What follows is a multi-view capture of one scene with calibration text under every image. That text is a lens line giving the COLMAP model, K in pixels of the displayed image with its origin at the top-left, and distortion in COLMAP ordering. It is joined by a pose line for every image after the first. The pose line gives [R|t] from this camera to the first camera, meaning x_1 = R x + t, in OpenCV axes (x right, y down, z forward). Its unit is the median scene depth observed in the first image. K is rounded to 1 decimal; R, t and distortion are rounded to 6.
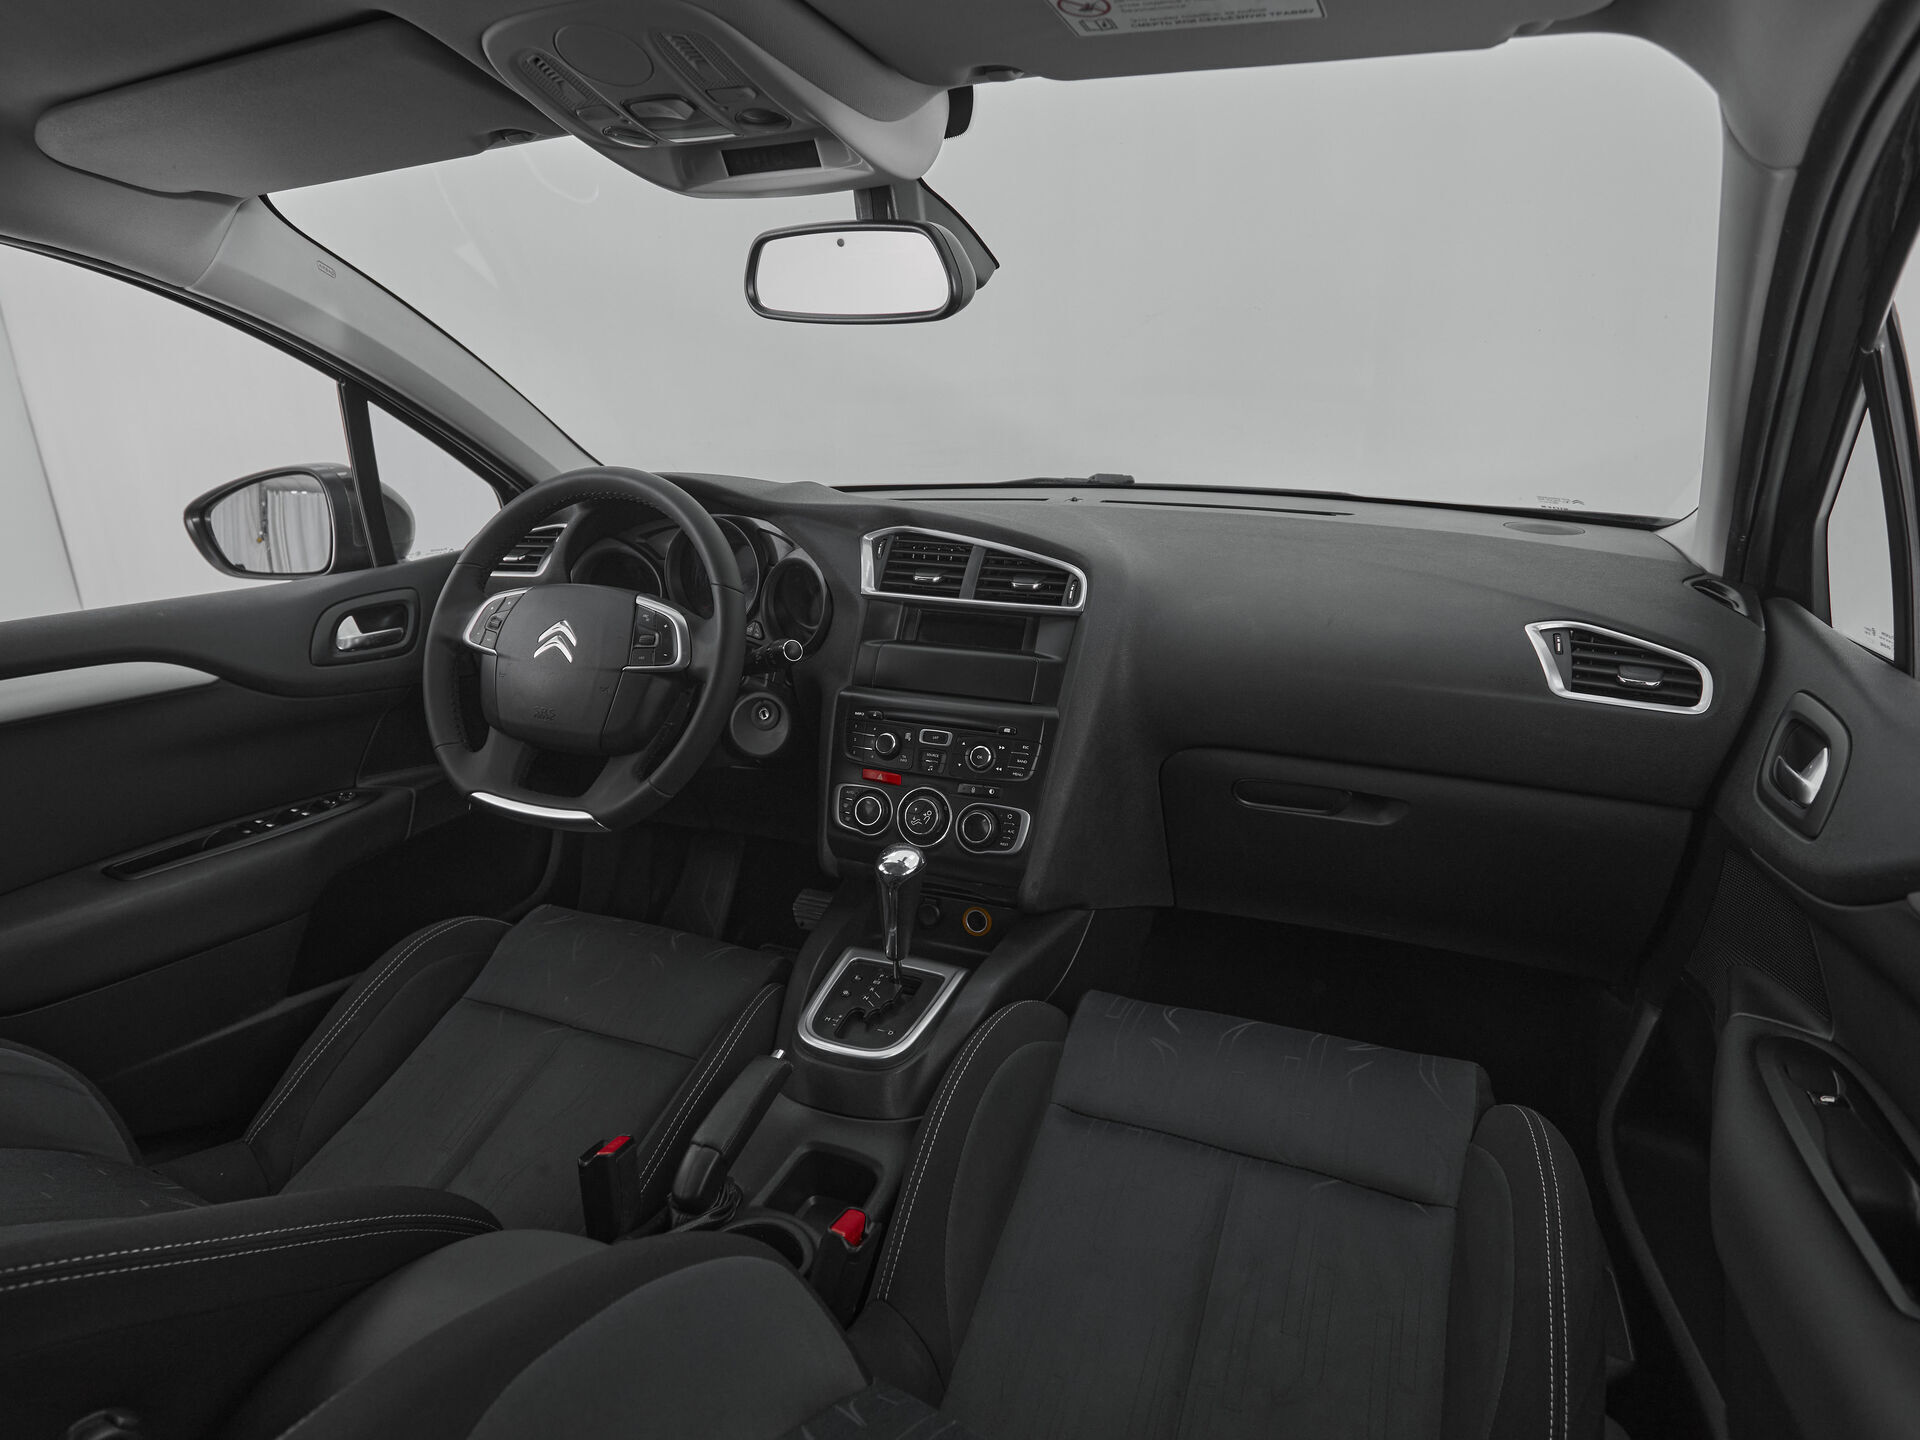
lens RADIAL K [[1014.0, 0, 1012.9], [0, 1014.0, 722.5], [0, 0, 1]] dist [-0.001303, -0.000321]
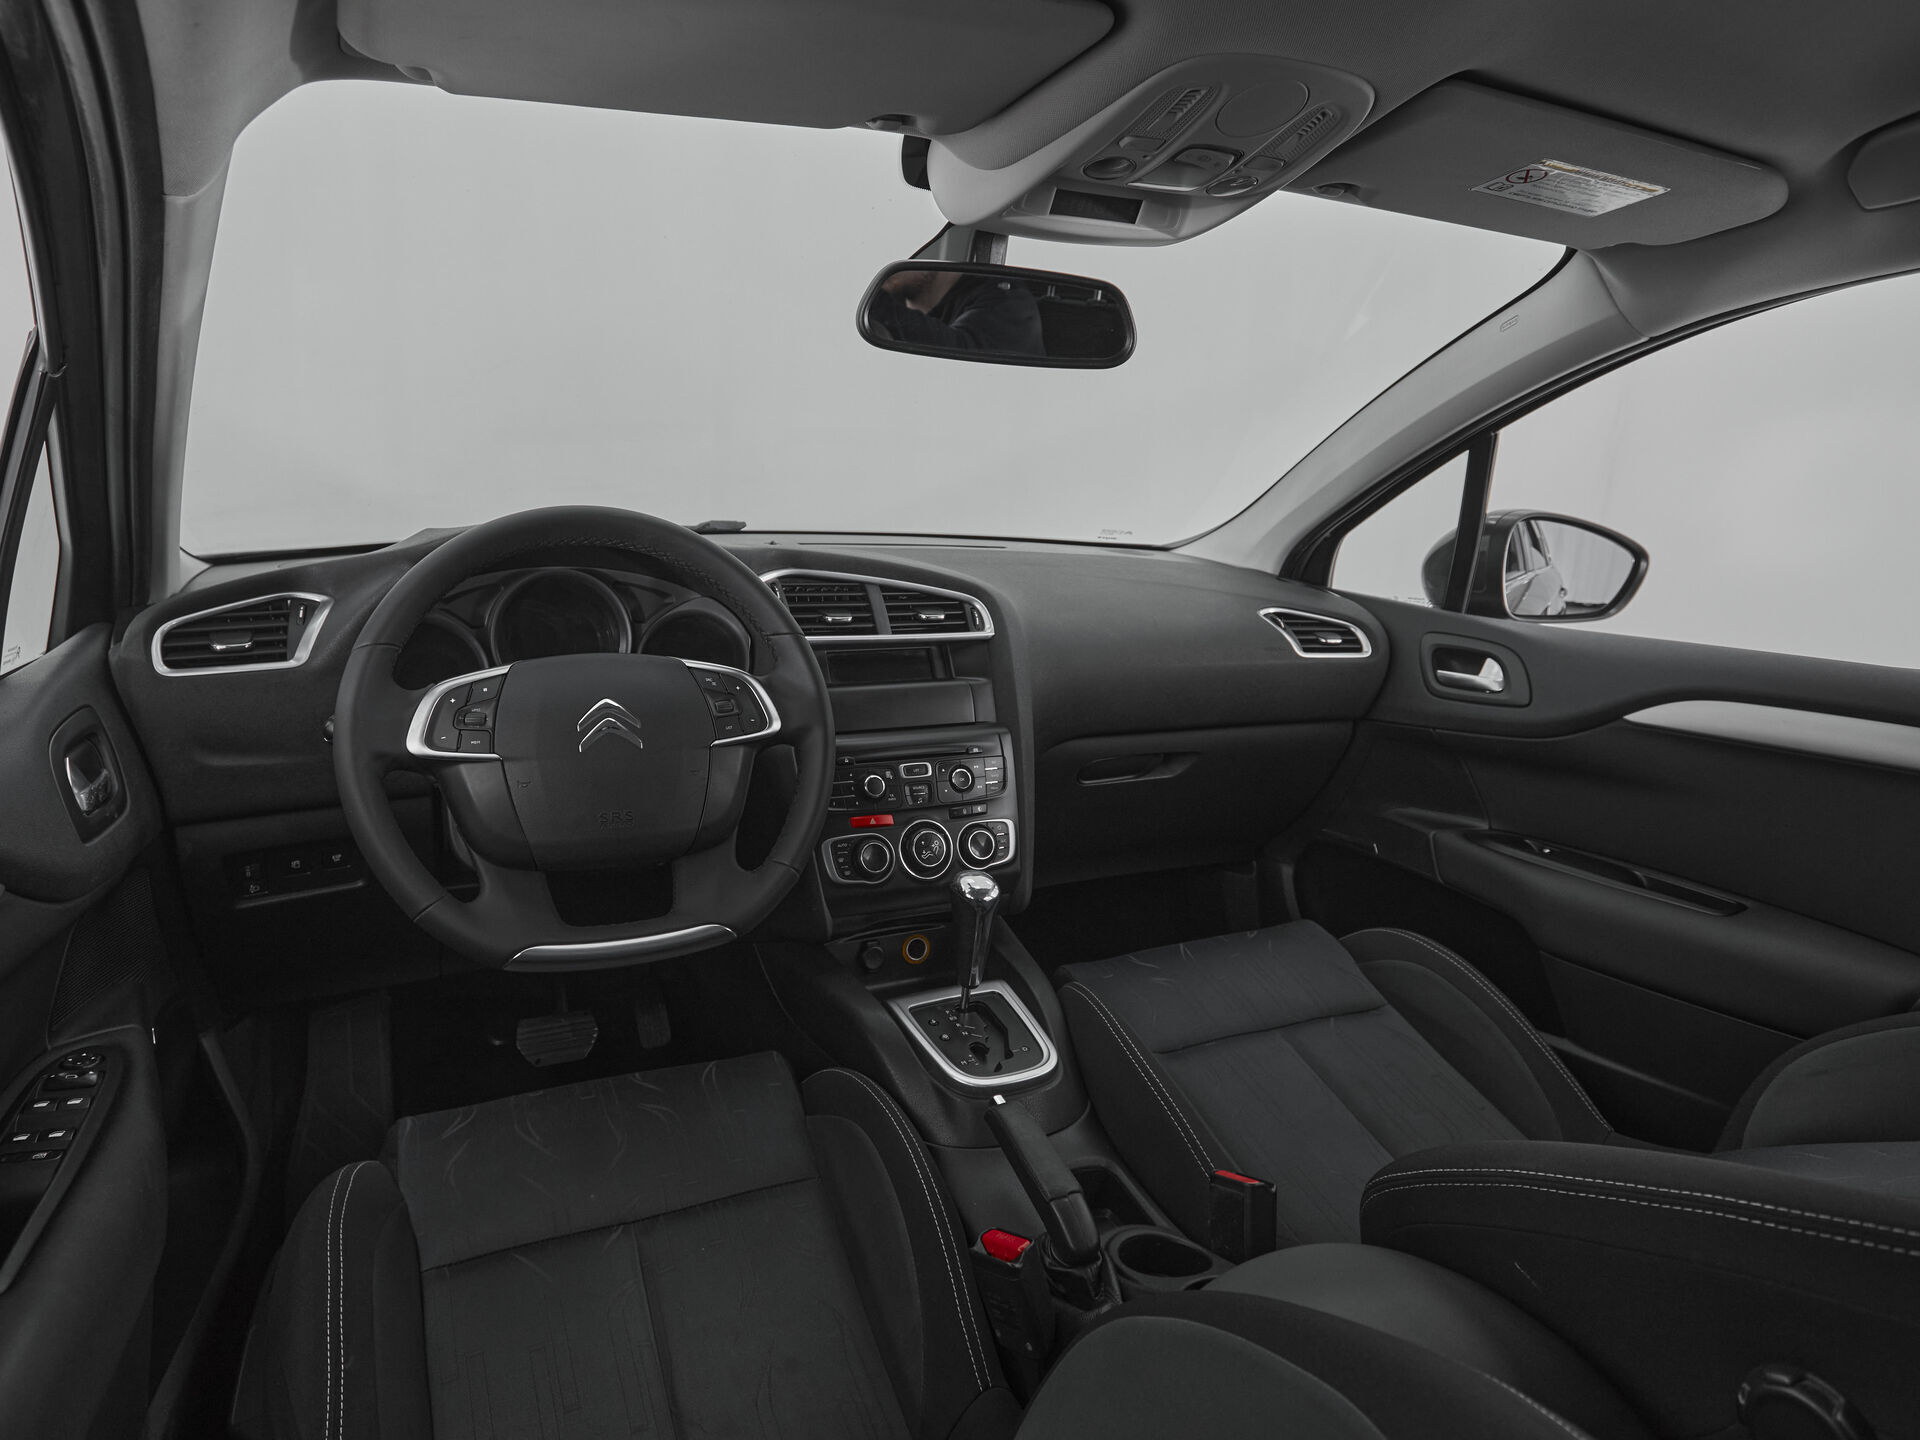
lens RADIAL K [[1012.2, 0, 851.9], [0, 1012.2, 731.7], [0, 0, 1]] dist [-0.001897, -0.000309]
pose [[0.739173, -0.147874, 0.657082, -0.788532], [0.179353, 0.983590, 0.019593, -0.054712], [-0.649196, 0.103367, 0.753565, 0.279287]]
